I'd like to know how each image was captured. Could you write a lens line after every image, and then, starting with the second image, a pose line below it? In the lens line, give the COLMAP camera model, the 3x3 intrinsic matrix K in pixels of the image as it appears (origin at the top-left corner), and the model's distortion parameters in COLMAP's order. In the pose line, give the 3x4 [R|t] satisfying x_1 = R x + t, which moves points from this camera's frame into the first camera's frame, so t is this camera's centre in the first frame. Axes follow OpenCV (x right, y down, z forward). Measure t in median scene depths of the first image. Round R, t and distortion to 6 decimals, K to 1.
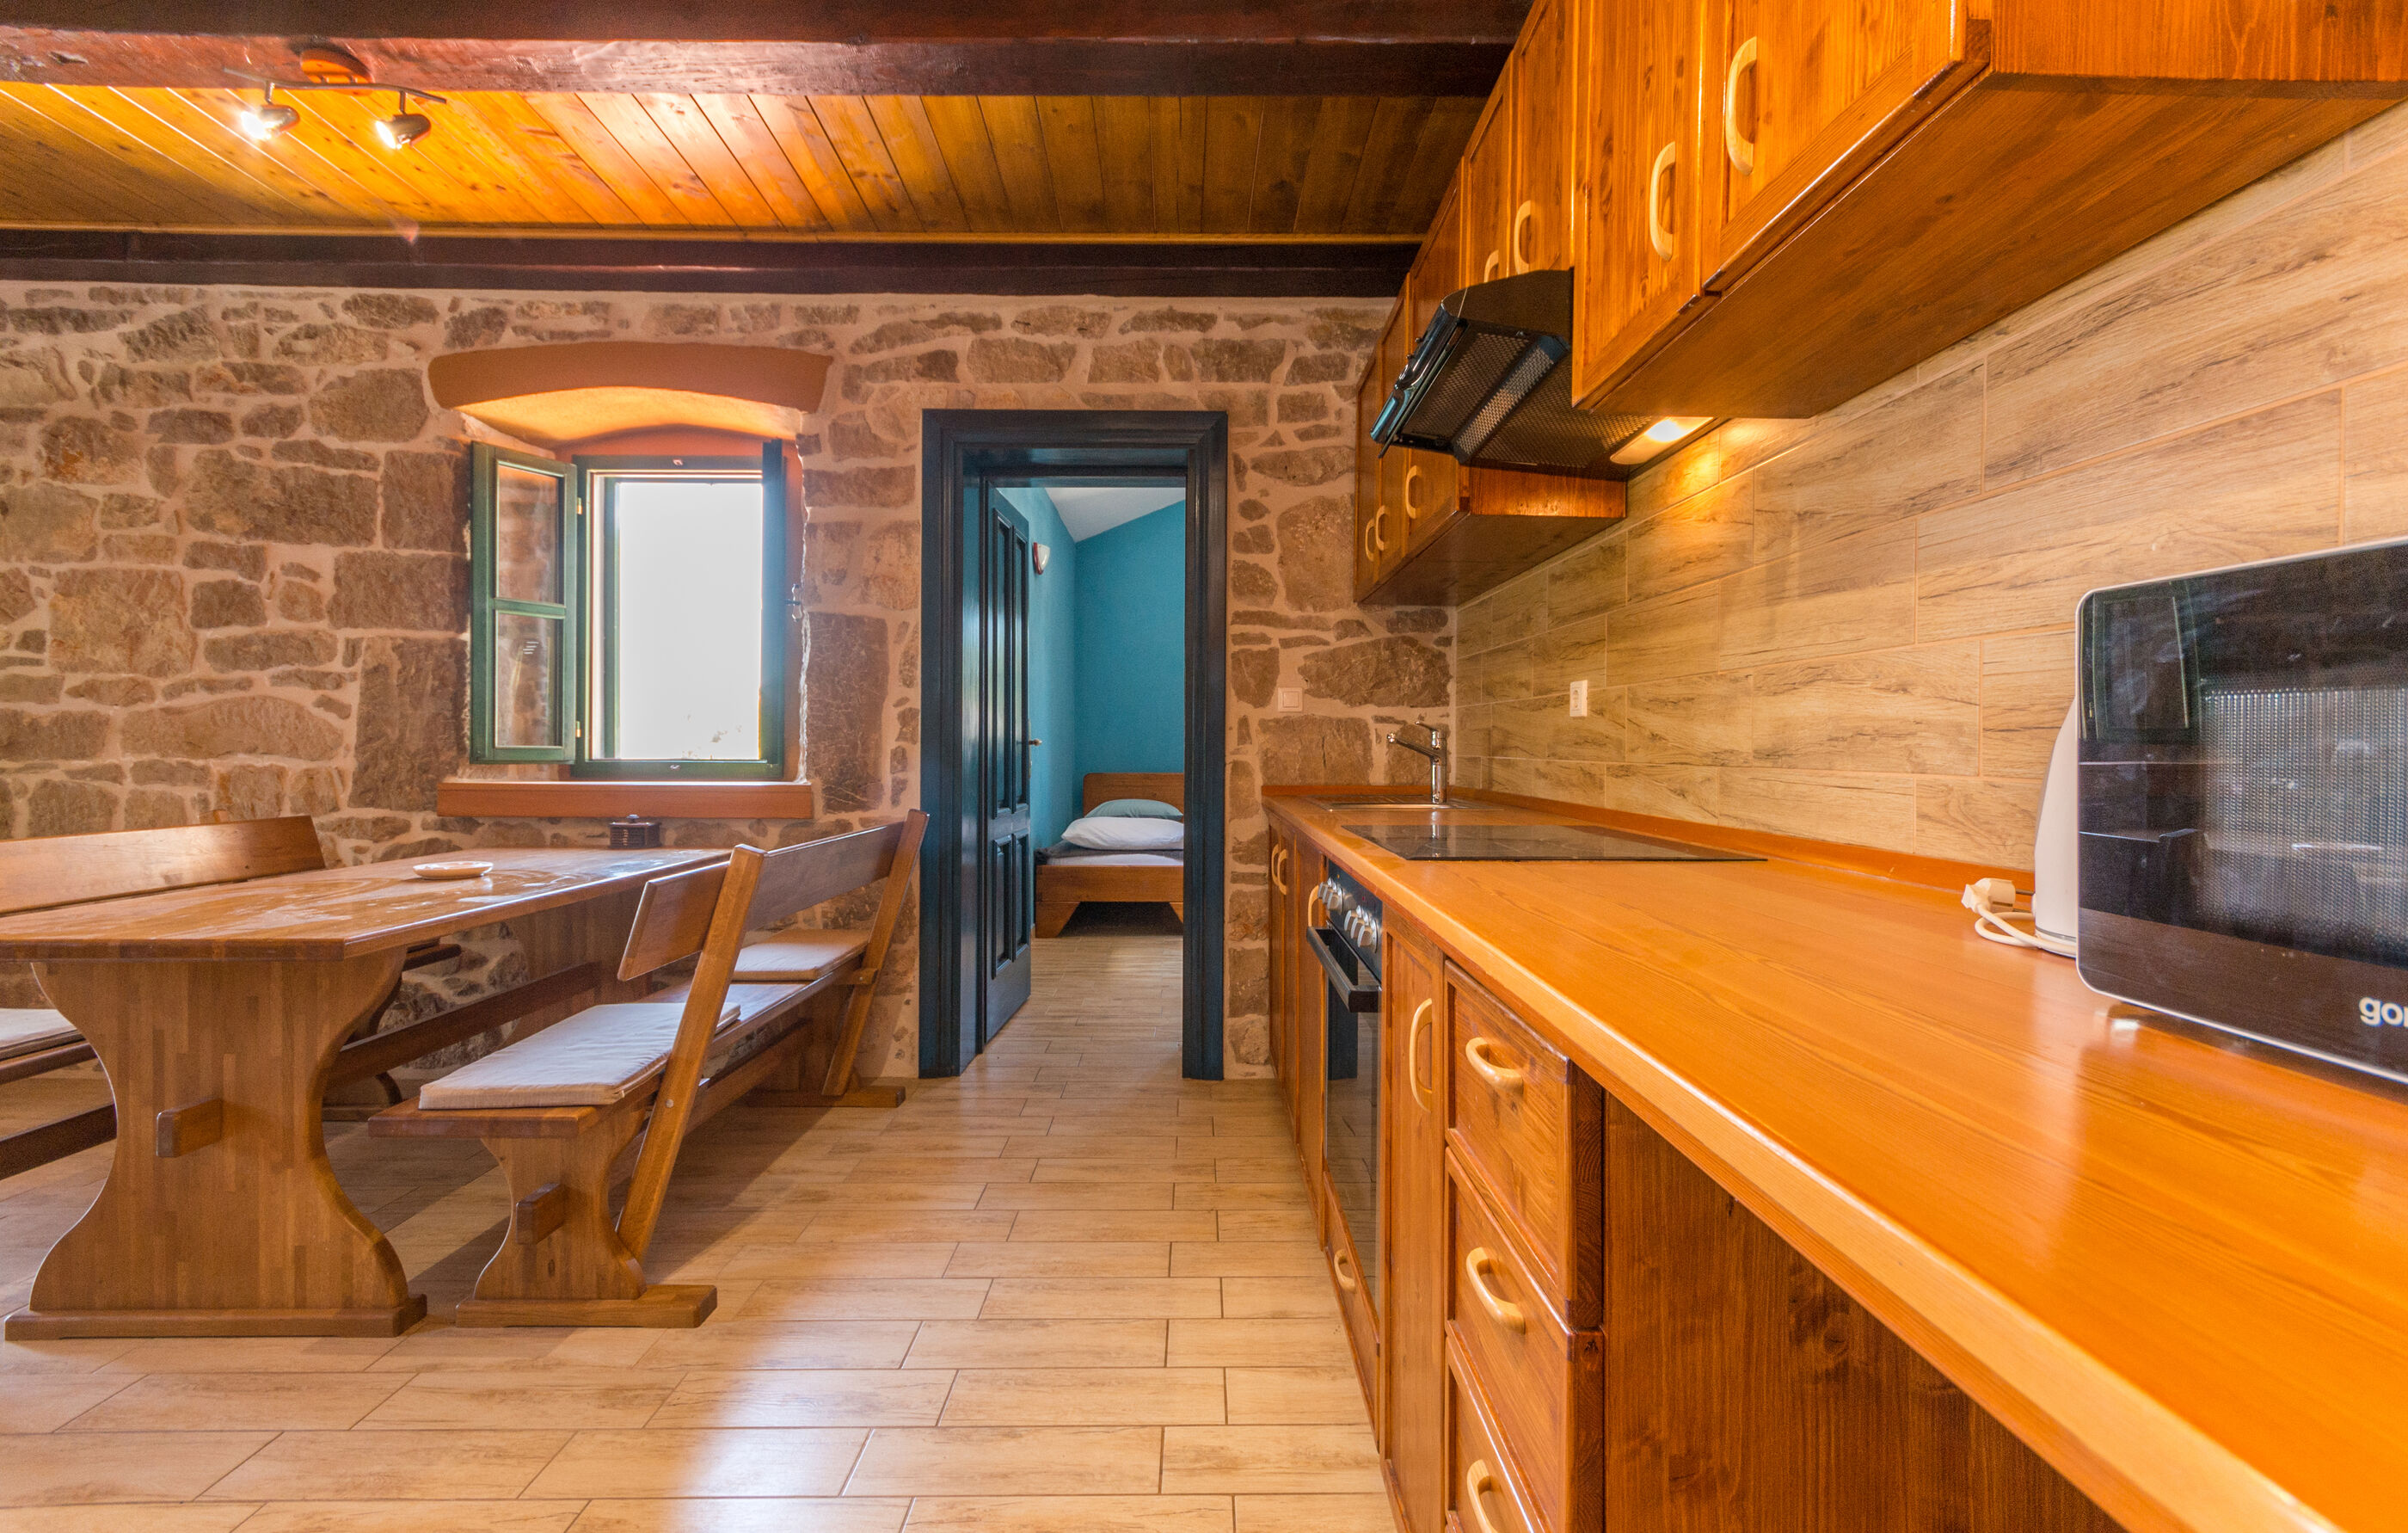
lens RADIAL K [[1050.1, 0, 1209.7], [0, 1050.1, 751.5], [0, 0, 1]] dist [0.005434, -0.000149]
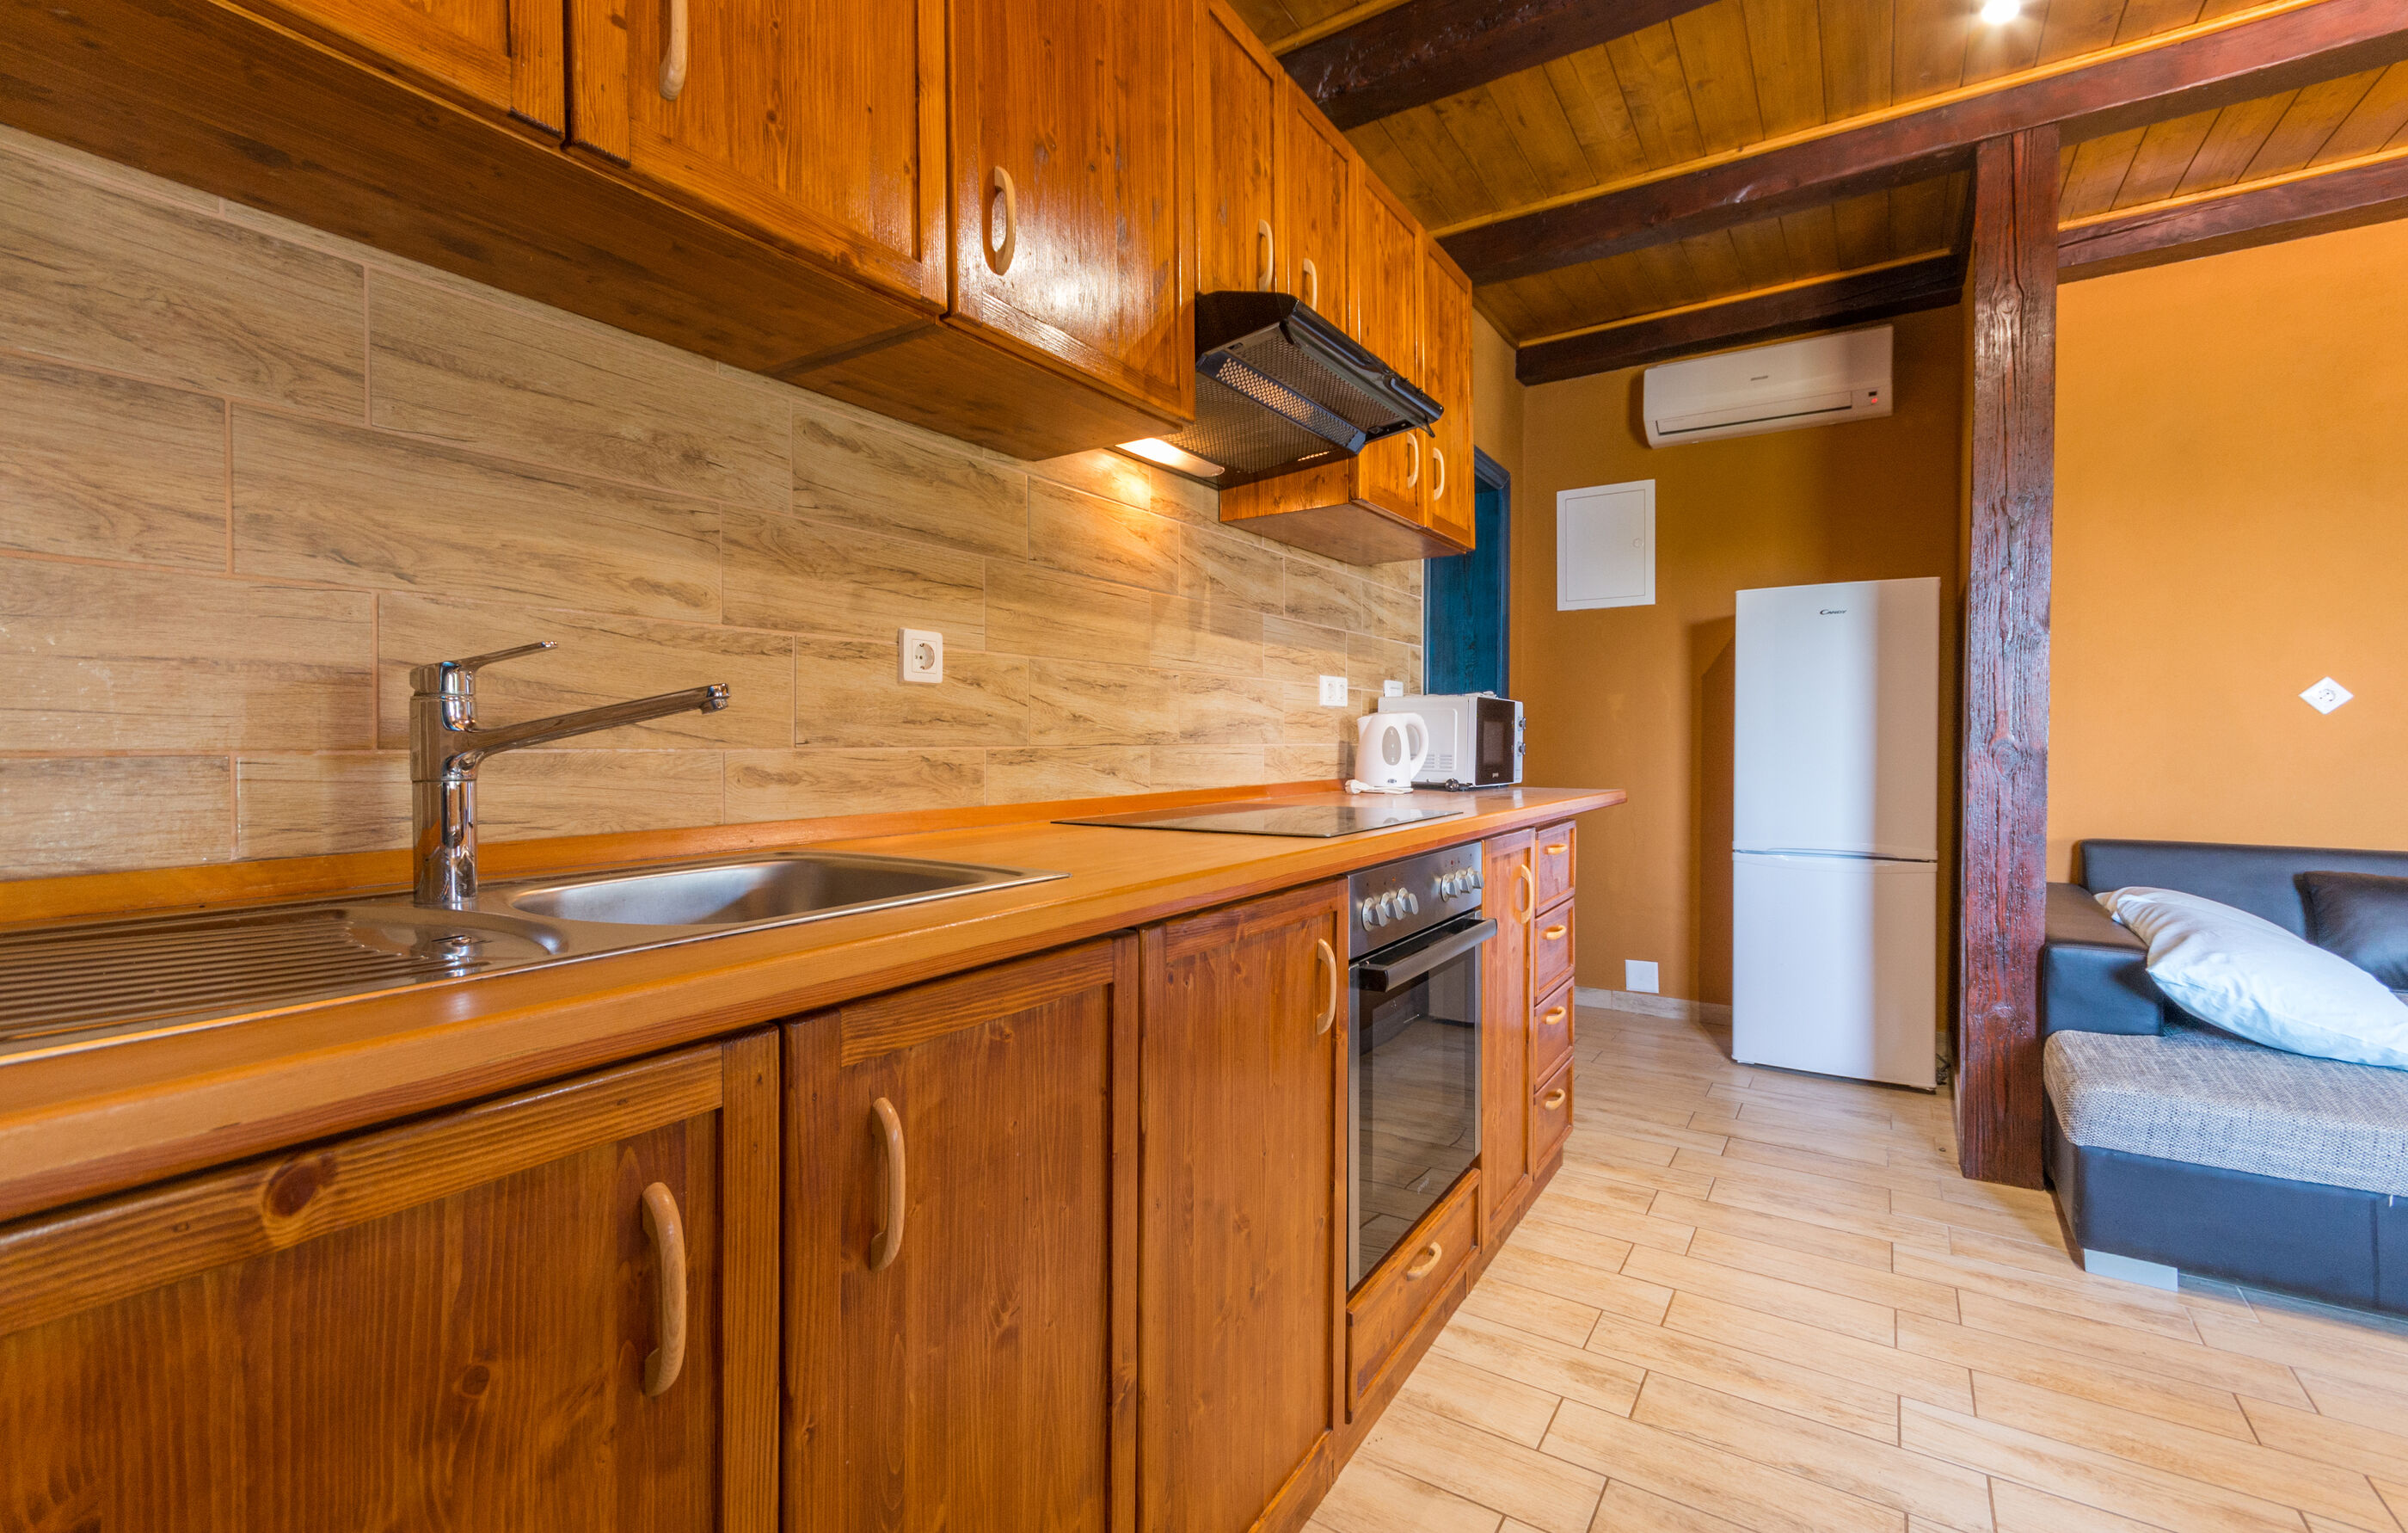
lens RADIAL K [[1050.1, 0, 1209.7], [0, 1050.1, 751.5], [0, 0, 1]] dist [0.005434, -0.000149]
pose [[-0.834297, -0.012112, 0.551183, -0.124010], [-0.000973, 0.999789, 0.020496, -0.001758], [-0.551315, 0.016563, -0.834133, 0.998013]]
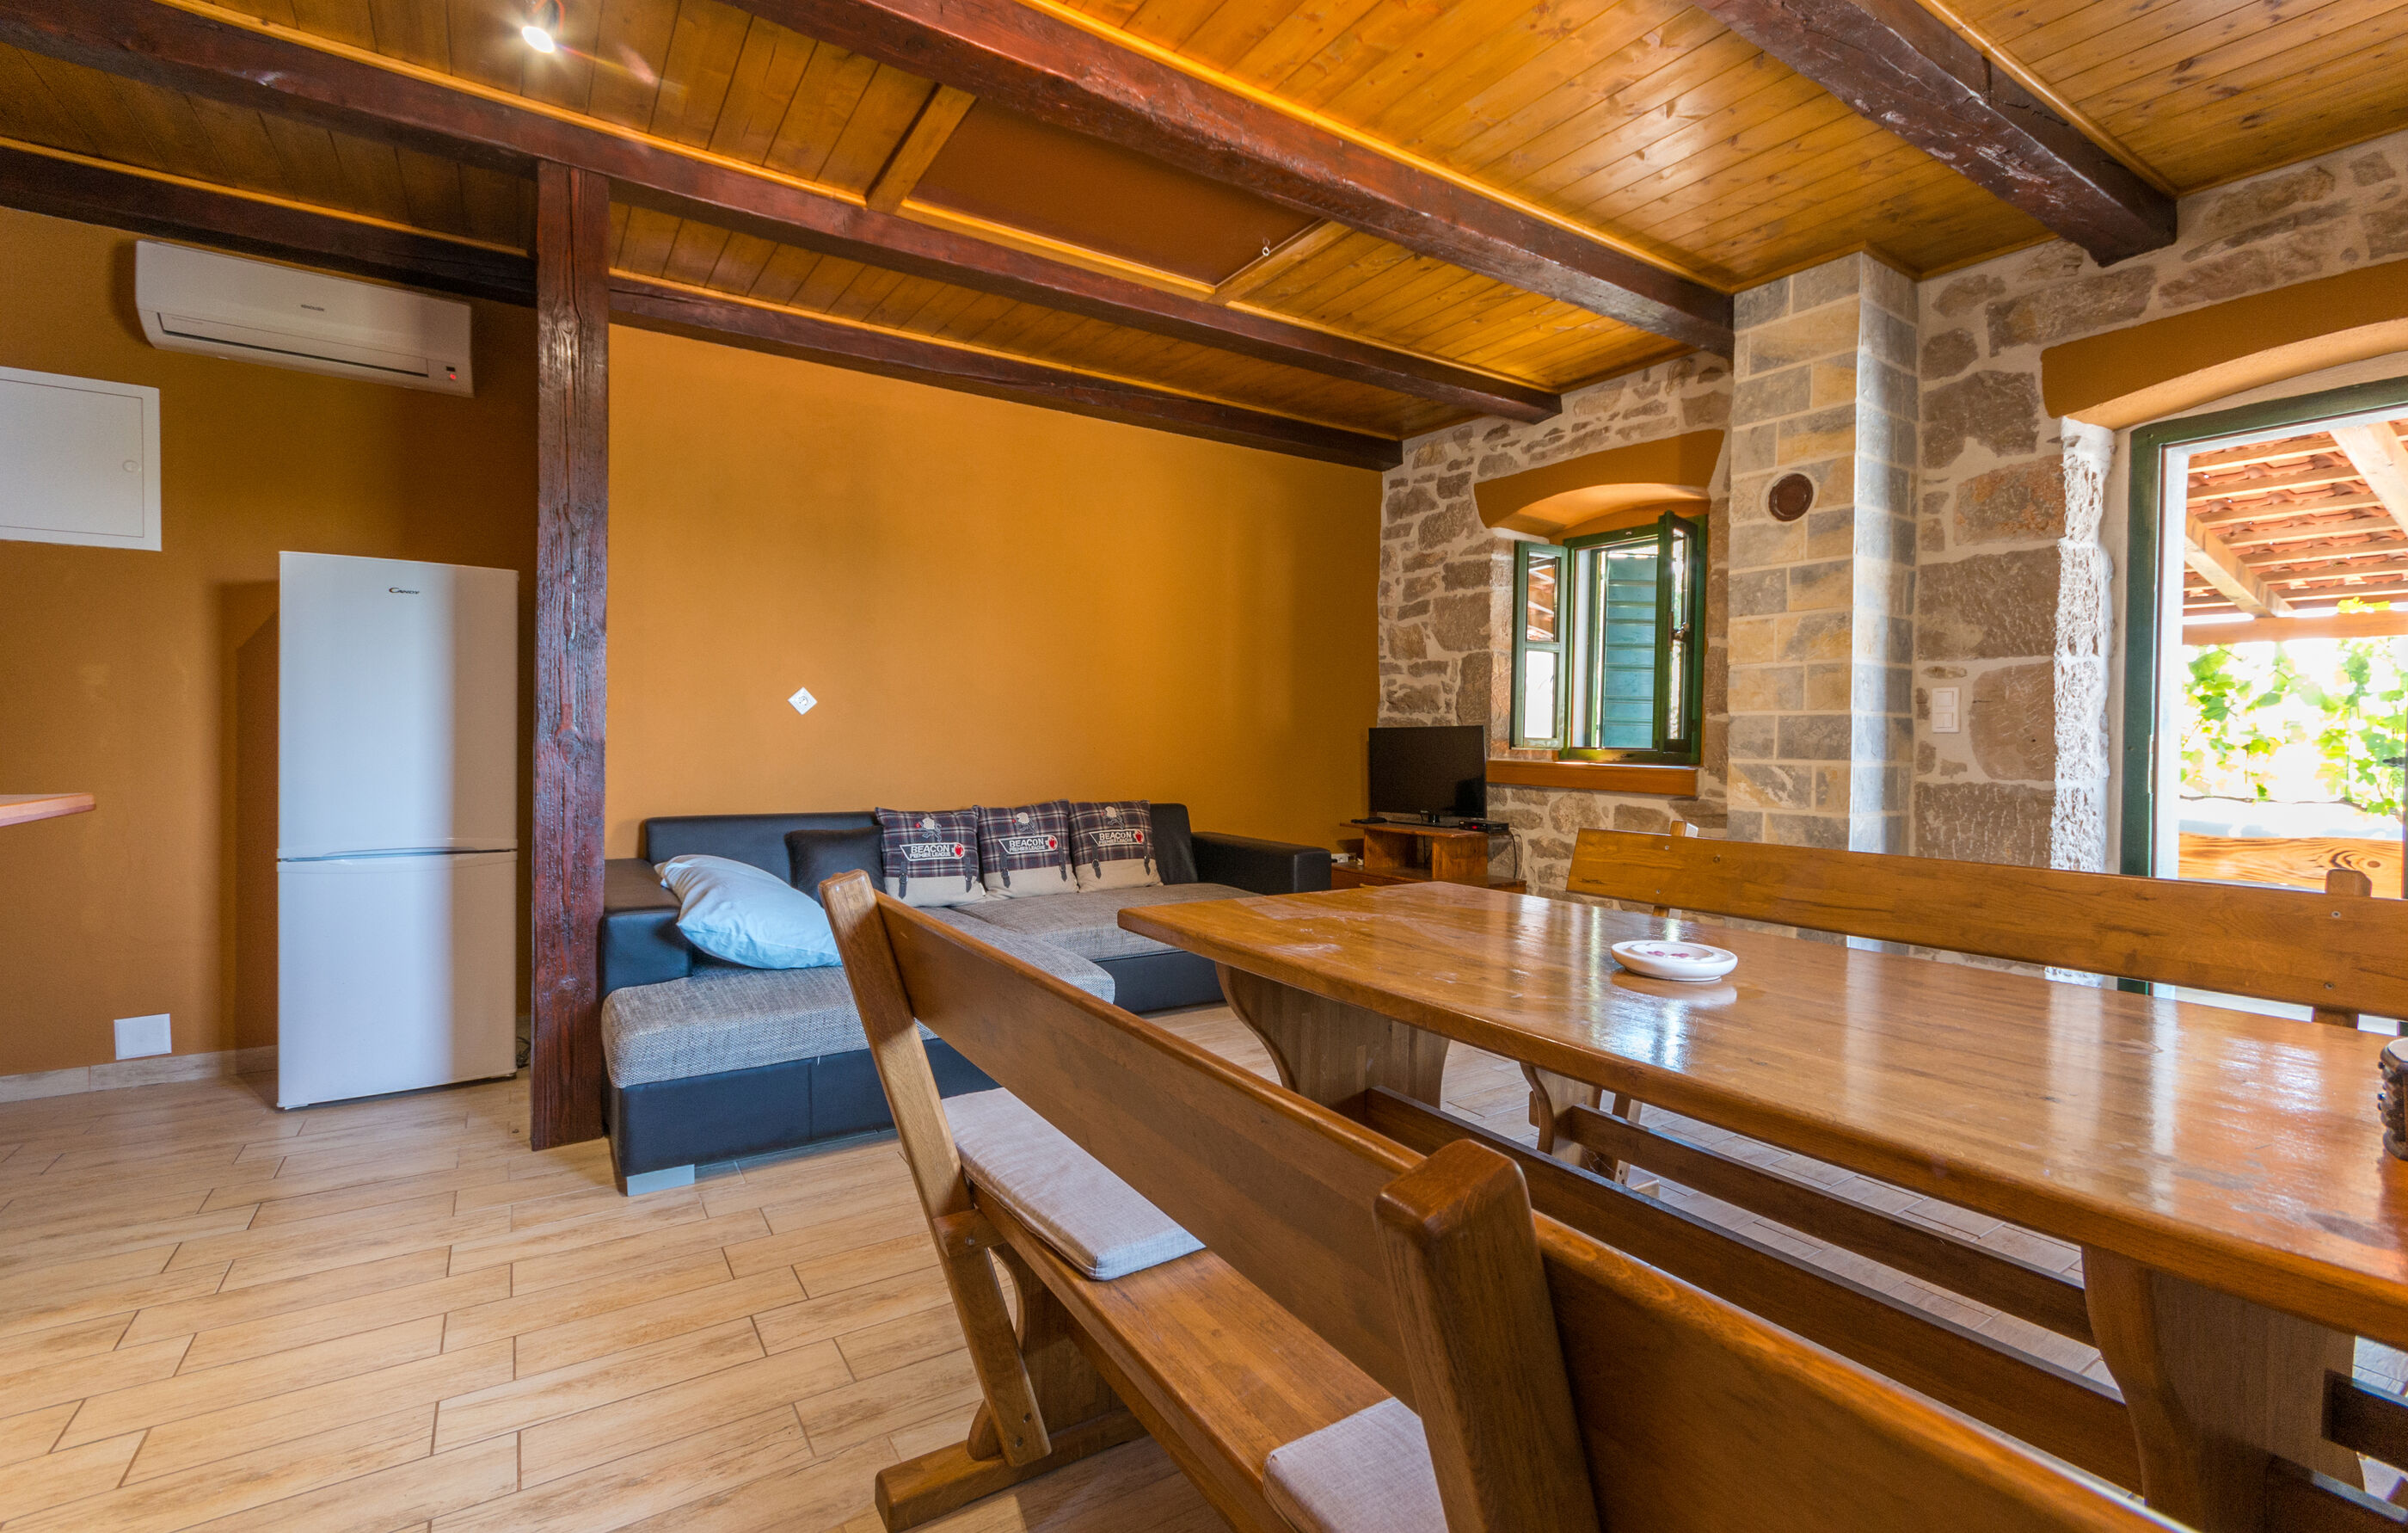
lens RADIAL K [[1050.1, 0, 1209.7], [0, 1050.1, 751.5], [0, 0, 1]] dist [0.005434, -0.000149]
pose [[-0.840451, -0.007138, -0.541841, -0.159103], [-0.018671, 0.999701, 0.015791, -0.001433], [0.541566, 0.023388, -0.840333, 1.001649]]
